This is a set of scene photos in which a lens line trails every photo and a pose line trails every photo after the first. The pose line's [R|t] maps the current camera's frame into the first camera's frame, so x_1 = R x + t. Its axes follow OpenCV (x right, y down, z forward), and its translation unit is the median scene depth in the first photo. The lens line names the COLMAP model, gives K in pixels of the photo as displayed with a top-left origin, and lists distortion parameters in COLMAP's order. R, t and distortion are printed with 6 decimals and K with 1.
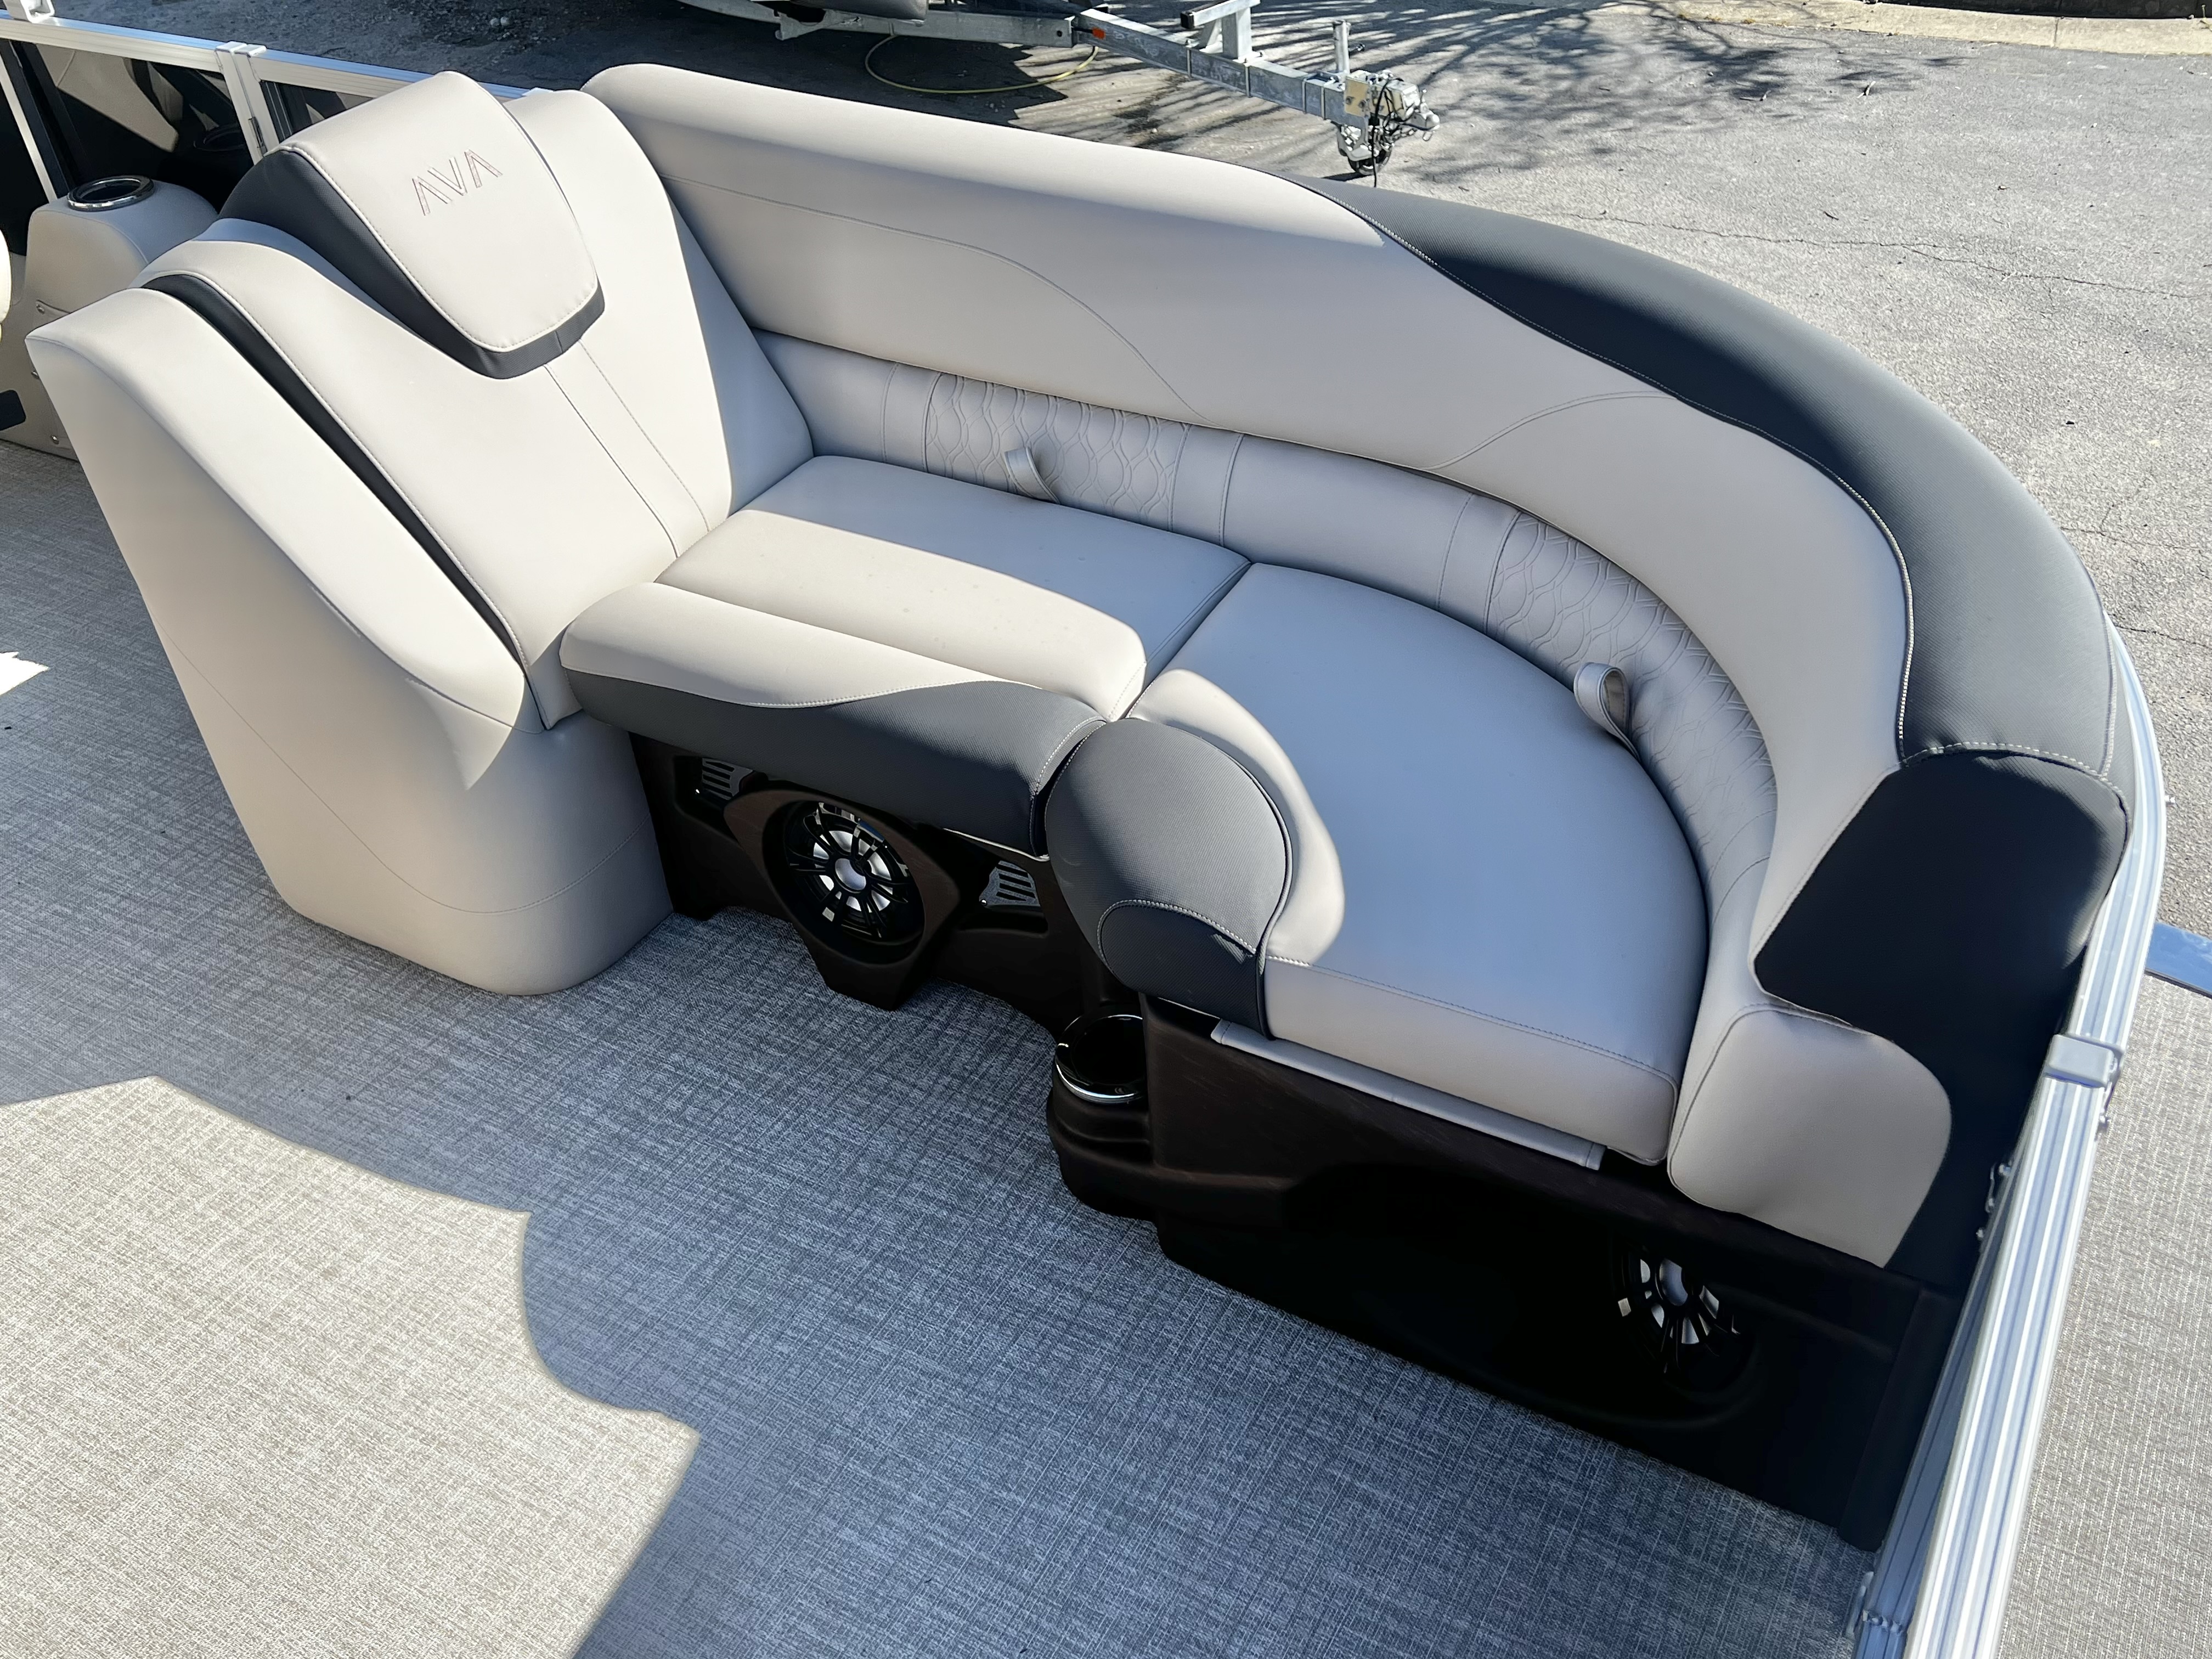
lens RADIAL K [[1883.1, 0, 1113.1], [0, 1883.1, 821.6], [0, 0, 1]] dist [0.051990, -0.047712]
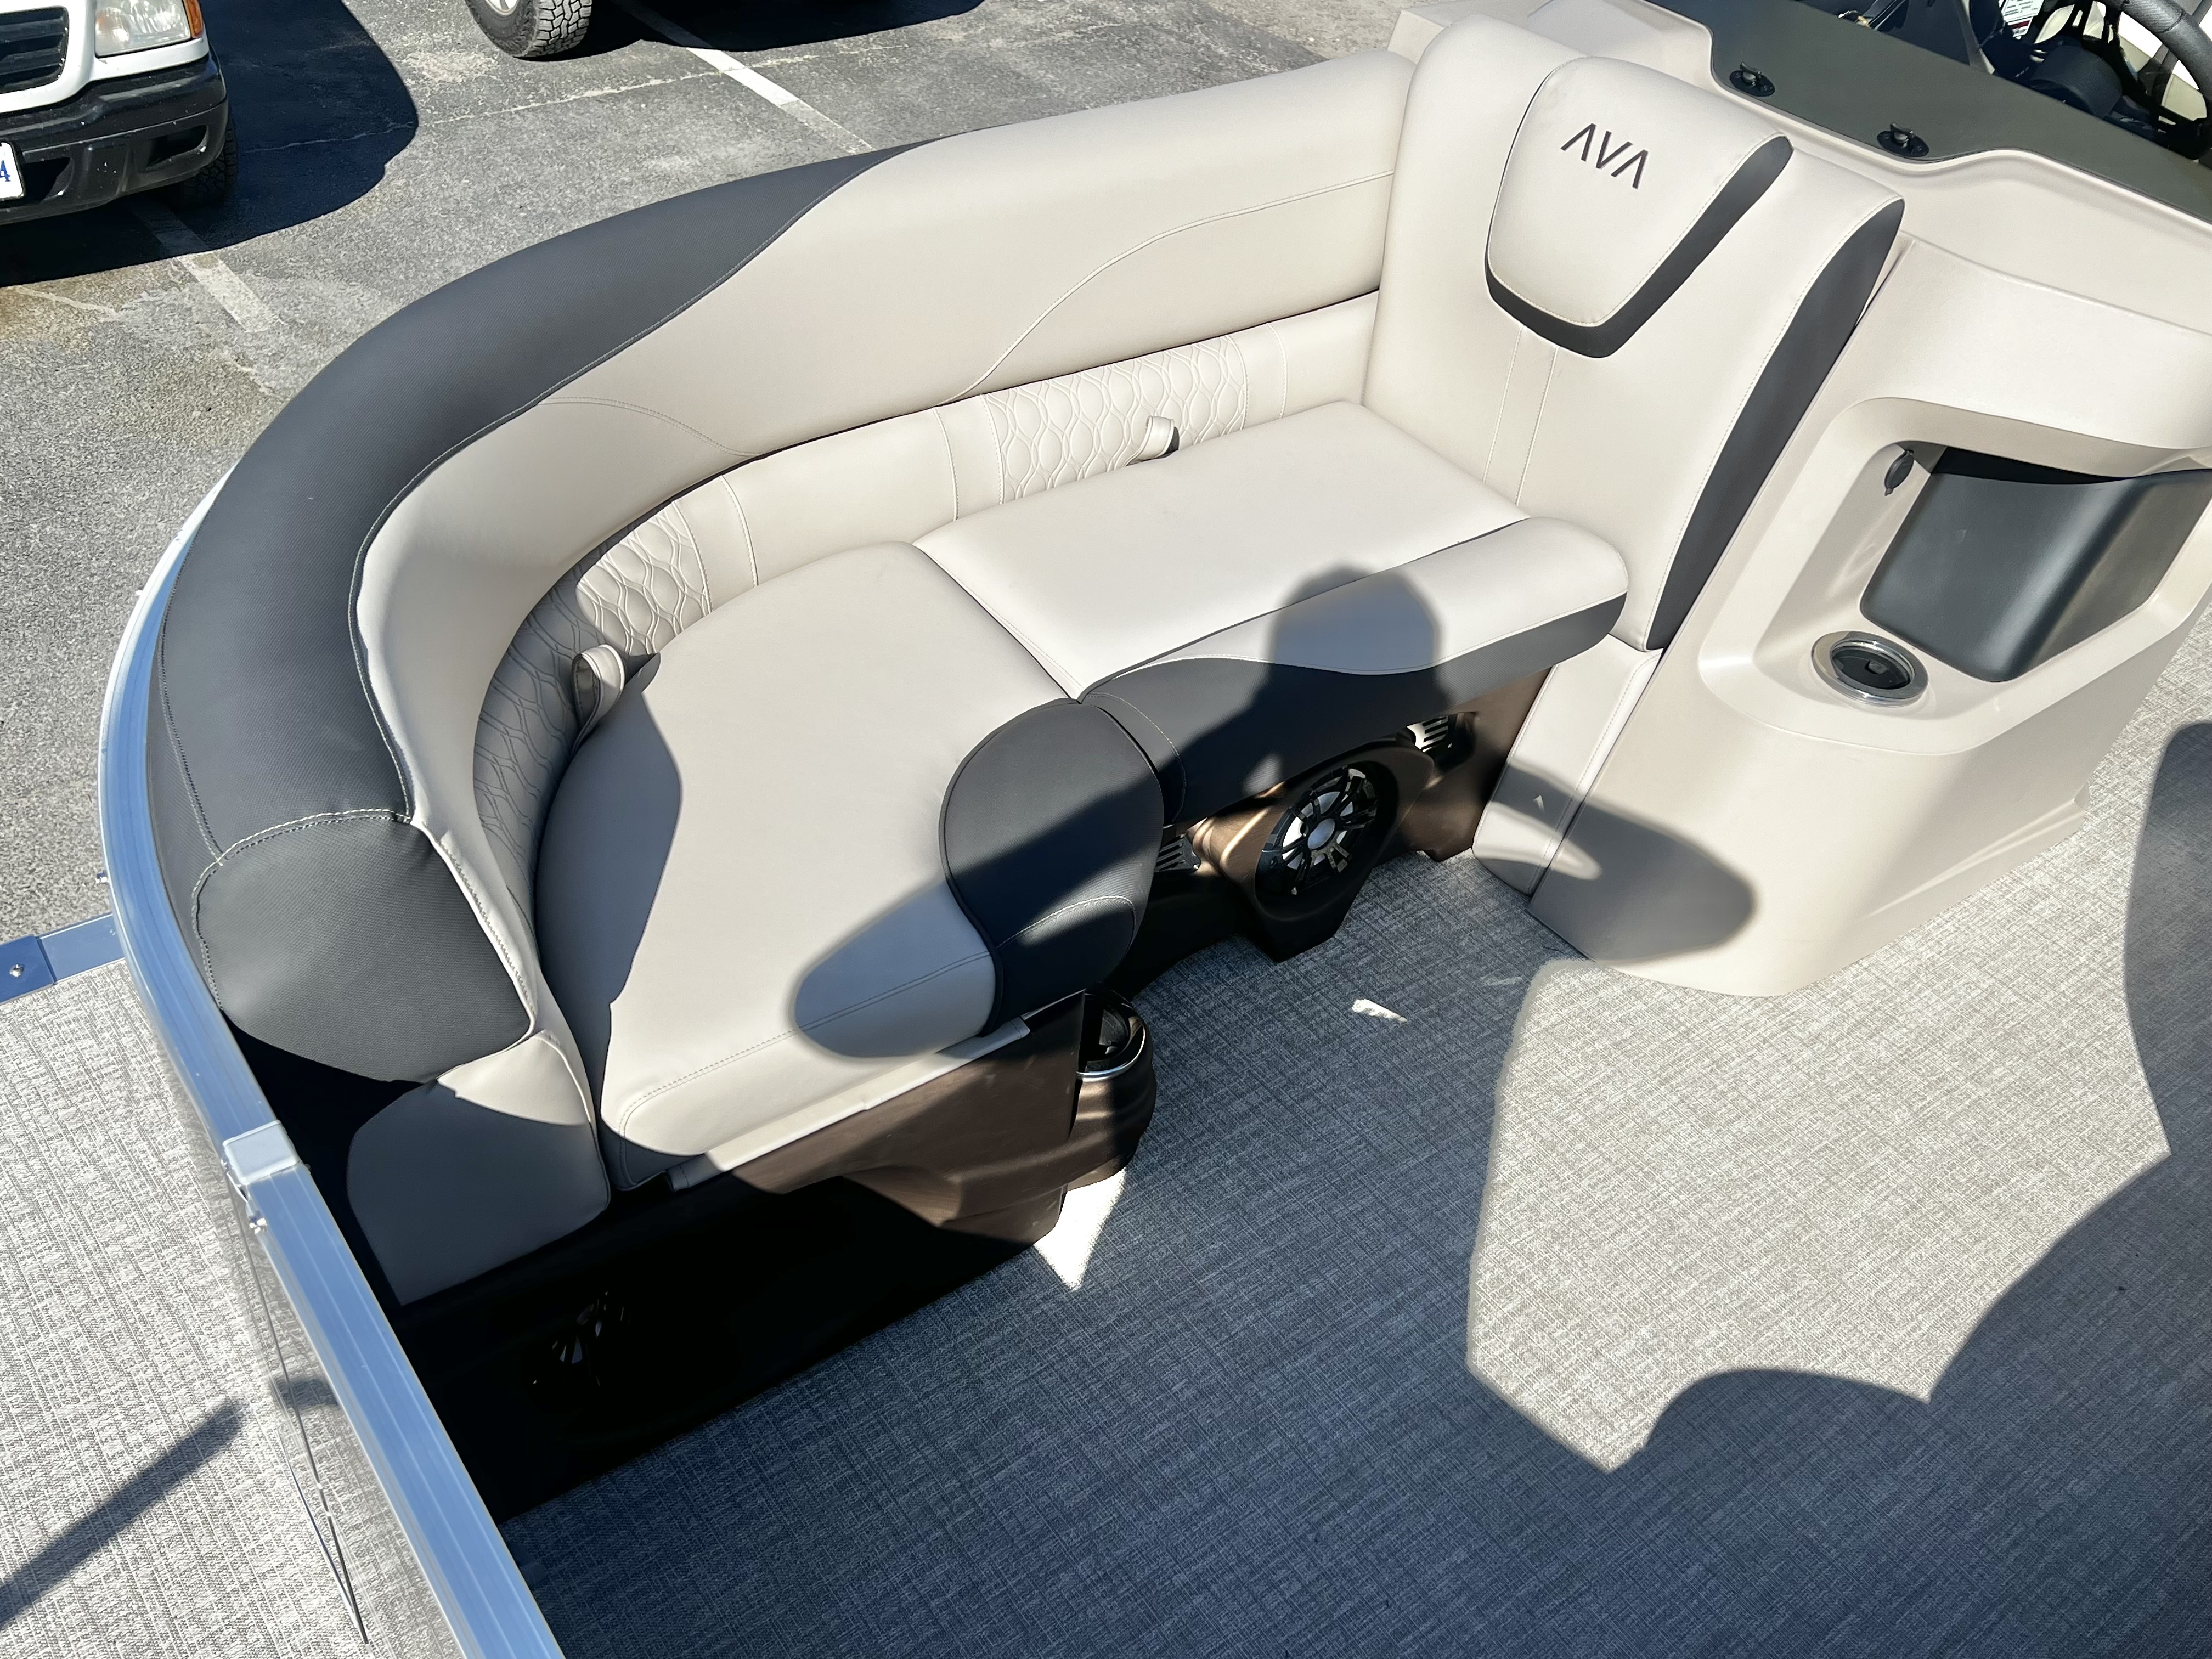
lens RADIAL K [[1883.1, 0, 1108.9], [0, 1883.1, 831.5], [0, 0, 1]] dist [0.051990, -0.047712]
pose [[-0.412848, 0.603592, -0.682080, 0.318618], [-0.614498, 0.368166, 0.697743, -0.292235], [0.672271, 0.707199, 0.218909, 0.287552]]
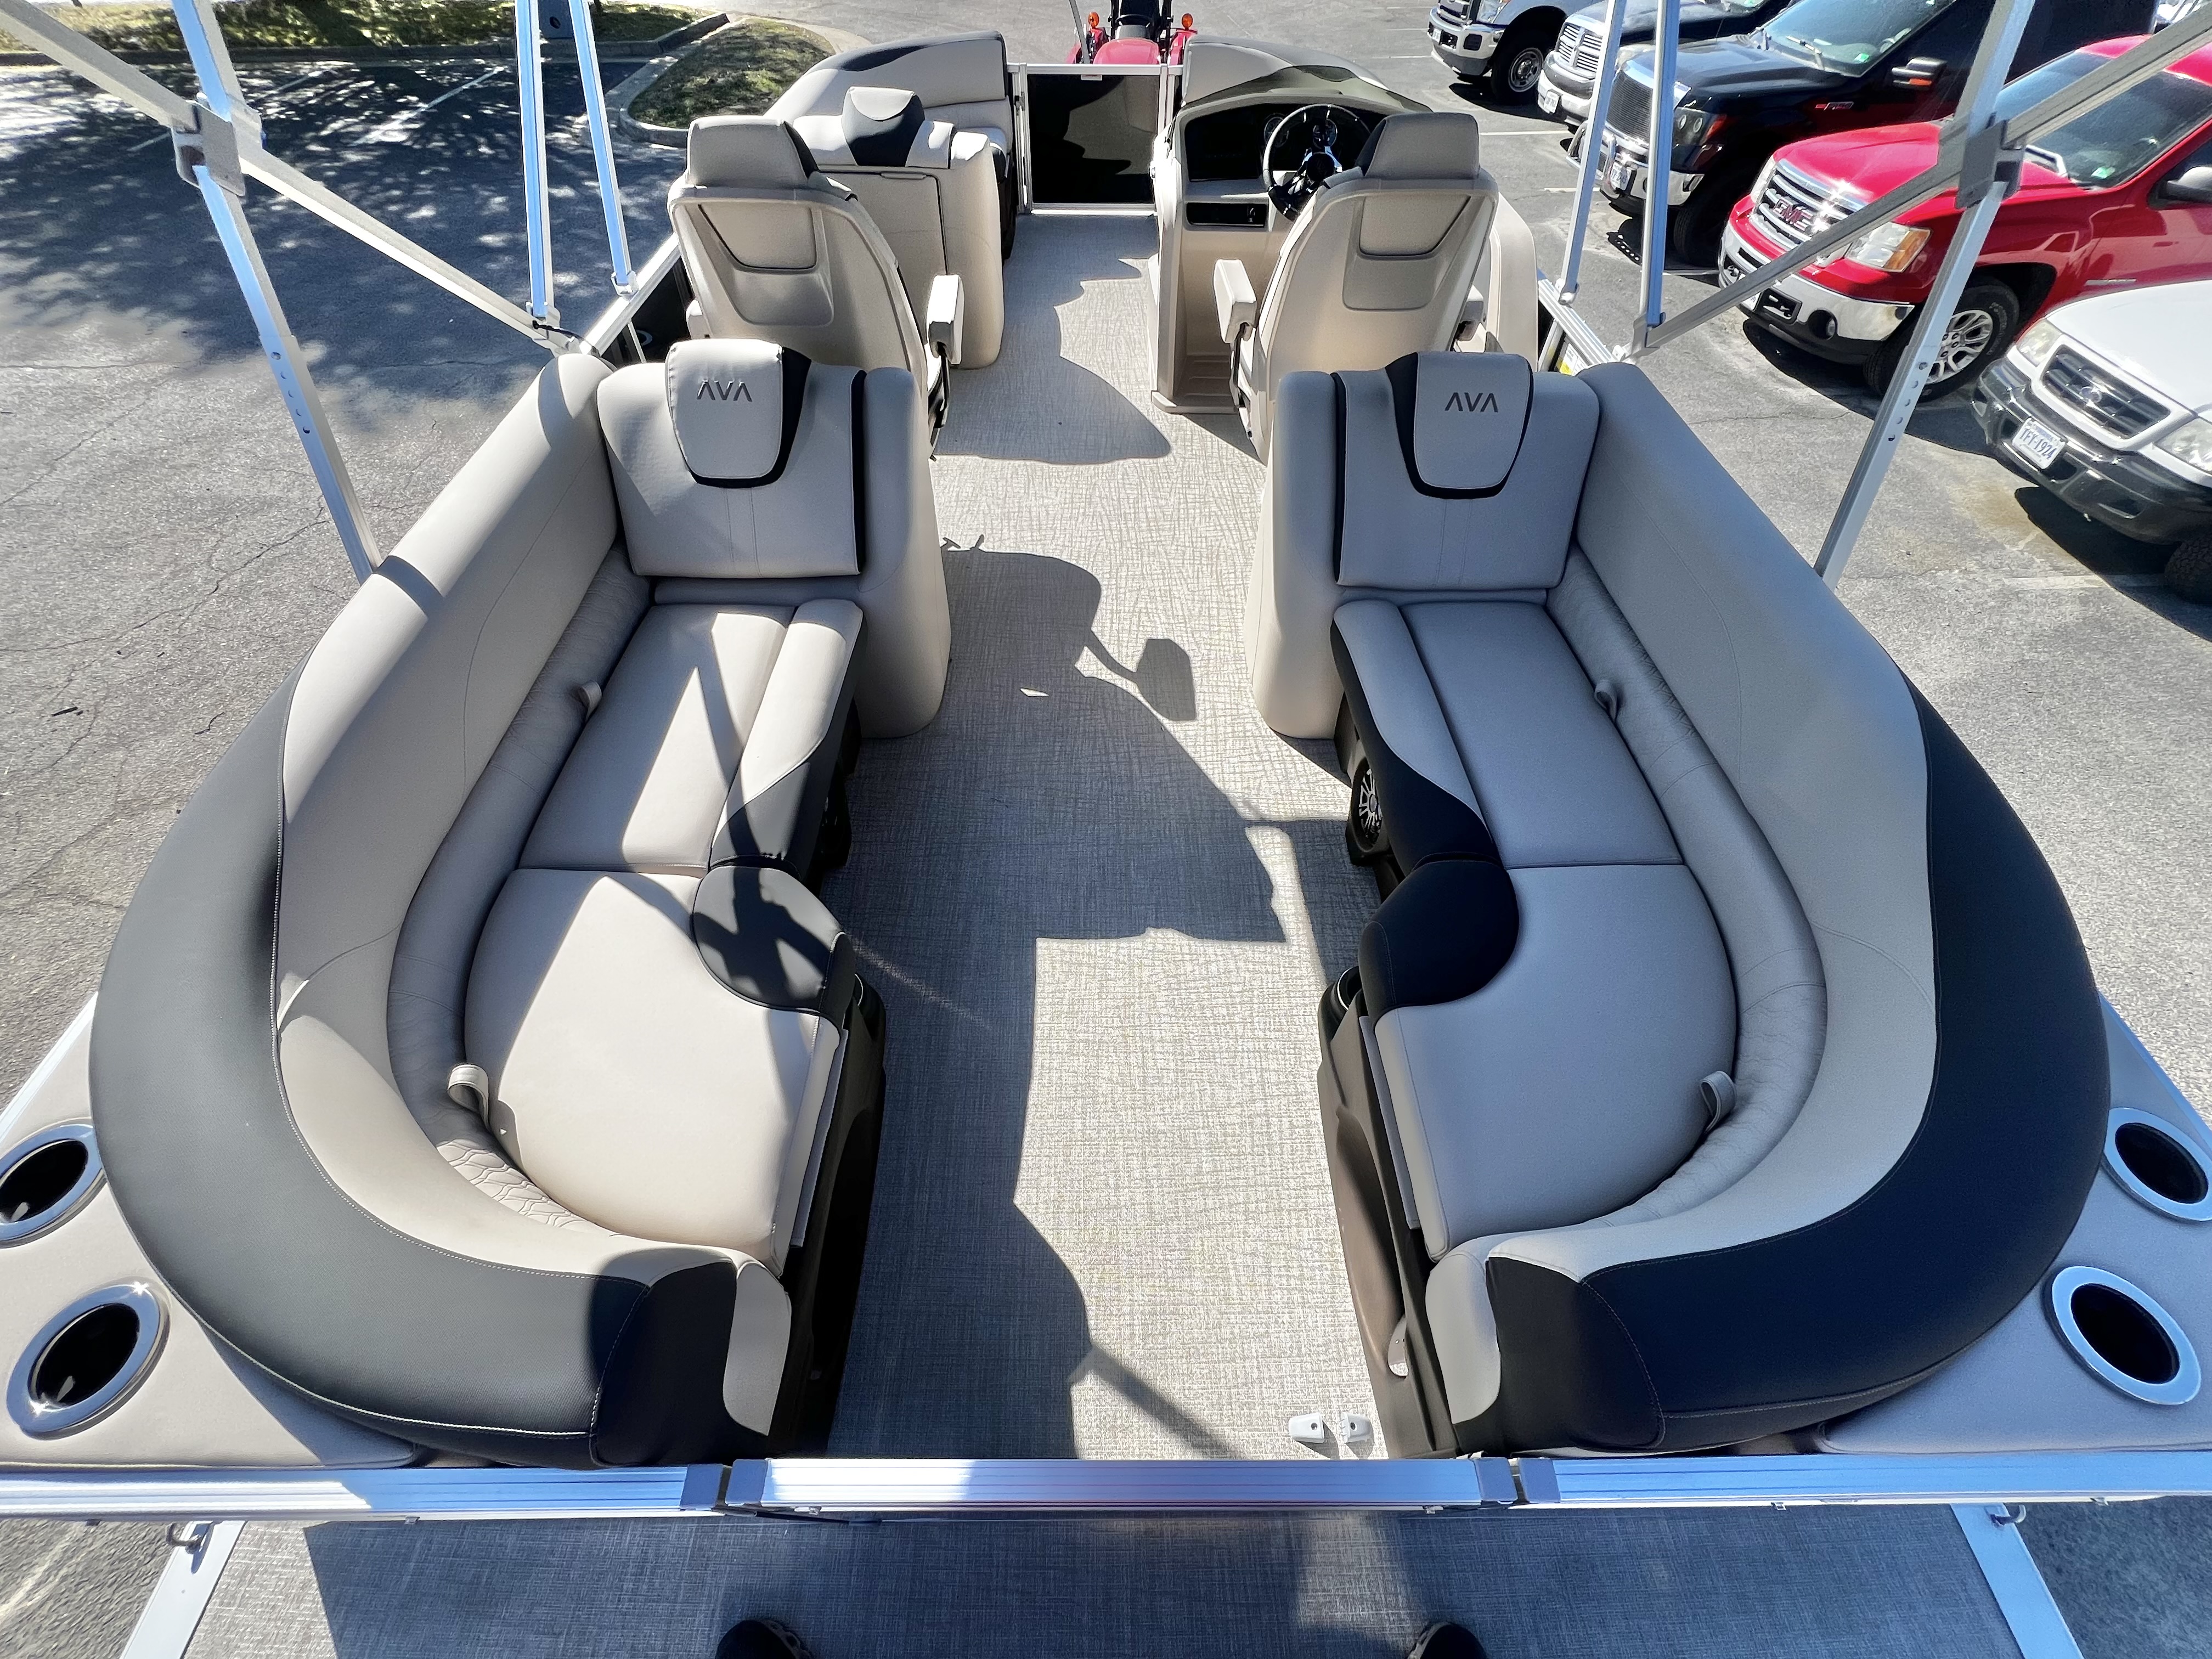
lens RADIAL K [[880.7, 0, 1101.2], [0, 880.7, 832.6], [0, 0, 1]] dist [-0.001983, -0.001888]
pose [[-0.492782, -0.651155, 0.577203, -2.269371], [0.546332, 0.284764, 0.787674, -0.979805], [-0.677265, 0.703496, 0.215420, 1.264414]]
